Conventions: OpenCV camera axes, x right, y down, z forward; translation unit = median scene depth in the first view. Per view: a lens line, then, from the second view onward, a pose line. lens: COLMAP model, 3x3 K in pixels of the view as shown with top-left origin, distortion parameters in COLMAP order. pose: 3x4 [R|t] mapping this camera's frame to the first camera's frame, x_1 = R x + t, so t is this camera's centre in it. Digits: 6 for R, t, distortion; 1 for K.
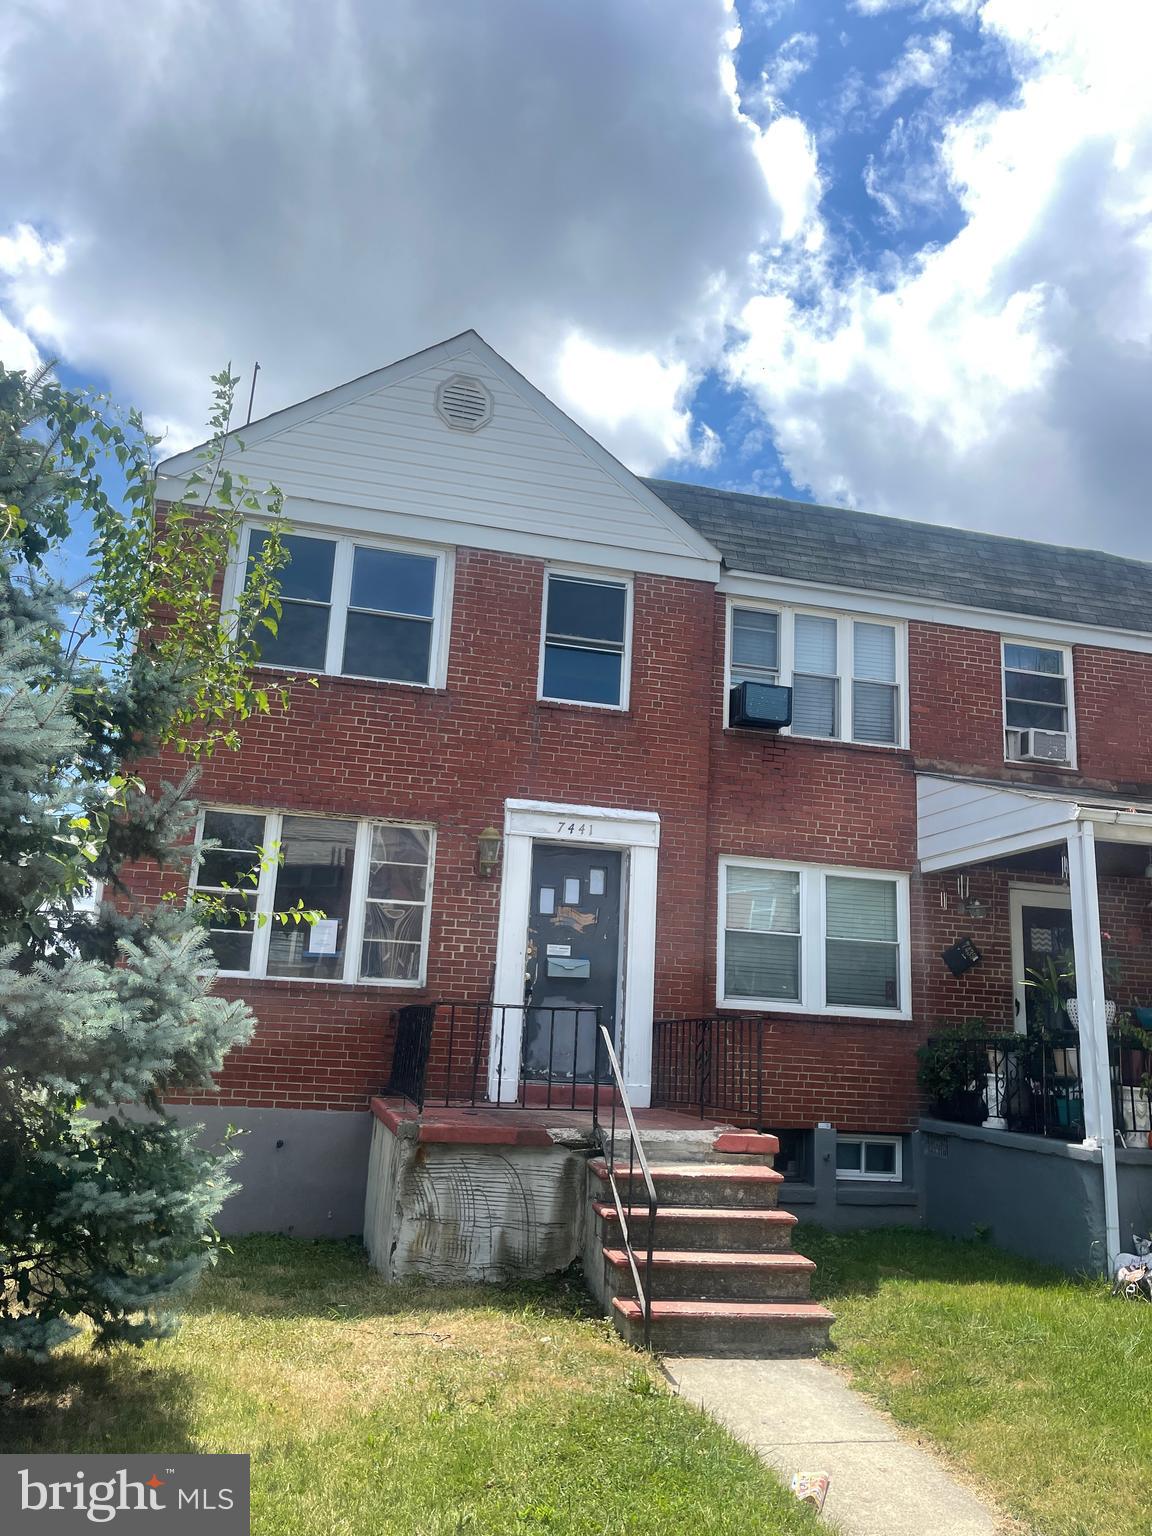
lens RADIAL K [[1154.9, 0, 578.1], [0, 1154.9, 775.7], [0, 0, 1]] dist [0.083485, -0.122423]
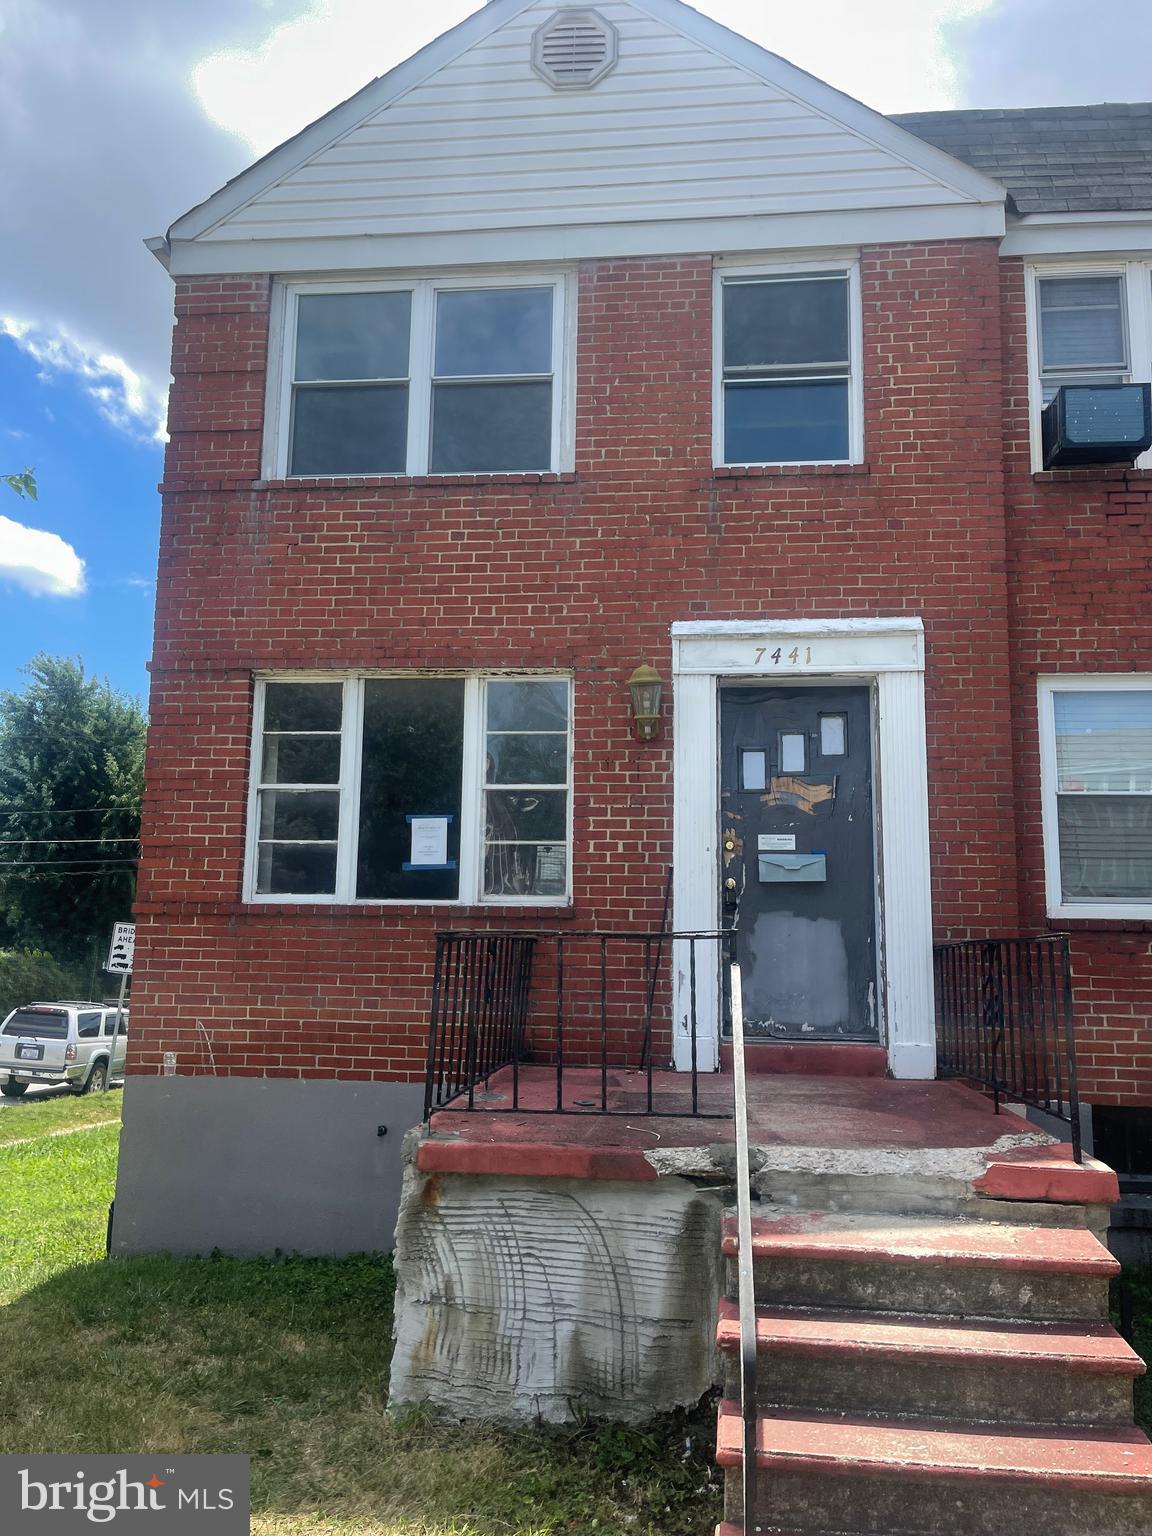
lens RADIAL K [[1154.9, 0, 578.1], [0, 1154.9, 775.7], [0, 0, 1]] dist [0.083485, -0.122423]
pose [[0.937512, -0.083311, -0.337832, 0.103834], [0.106230, 0.993089, 0.049895, 0.068304], [0.331341, -0.082665, 0.939883, 0.345379]]
